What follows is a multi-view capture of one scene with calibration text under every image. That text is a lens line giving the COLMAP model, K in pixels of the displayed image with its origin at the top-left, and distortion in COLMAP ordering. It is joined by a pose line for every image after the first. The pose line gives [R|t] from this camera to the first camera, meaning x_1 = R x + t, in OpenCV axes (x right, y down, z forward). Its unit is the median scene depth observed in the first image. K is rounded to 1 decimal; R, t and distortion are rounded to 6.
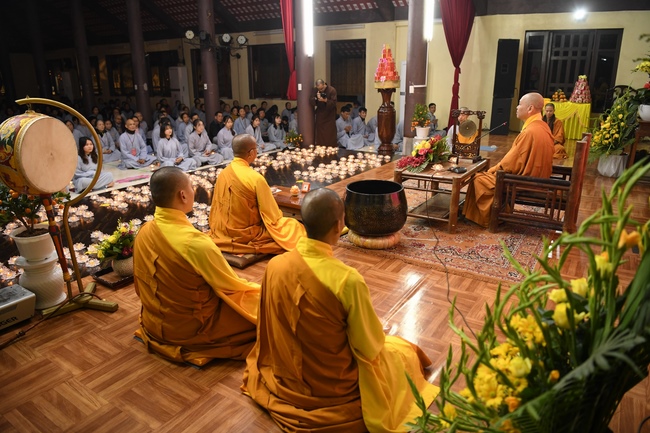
lens RADIAL K [[447.0, 0, 324.6], [0, 447.0, 213.2], [0, 0, 1]] dist [-0.074945, 0.016552]
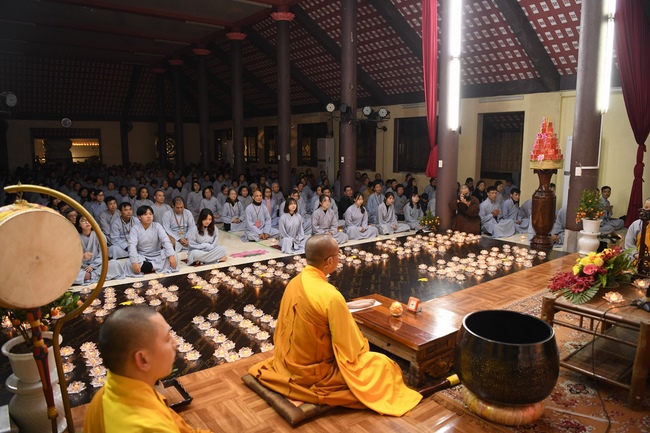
lens RADIAL K [[447.0, 0, 324.6], [0, 447.0, 213.6], [0, 0, 1]] dist [-0.074945, 0.016552]
pose [[0.942103, 0.059590, -0.329985, 0.053557], [-0.108815, 0.985157, -0.132763, -0.092320], [0.317176, 0.160983, 0.934604, 0.241182]]
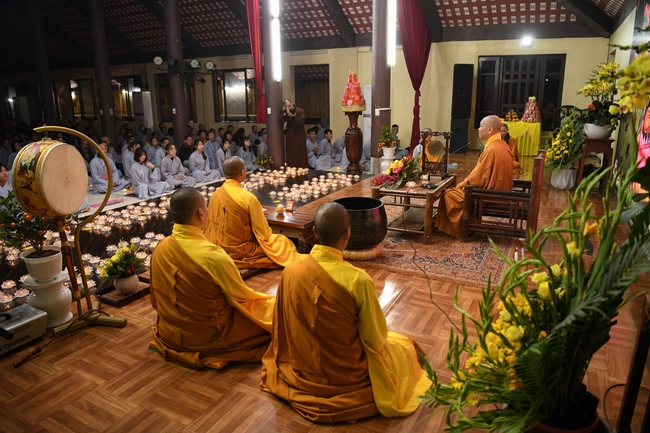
lens RADIAL K [[447.0, 0, 324.7], [0, 447.0, 213.4], [0, 0, 1]] dist [-0.074945, 0.016552]
pose [[0.995717, -0.028402, 0.087982, -0.053765], [0.032446, 0.998465, -0.044883, 0.010433], [-0.086572, 0.047546, 0.995110, -0.062918]]
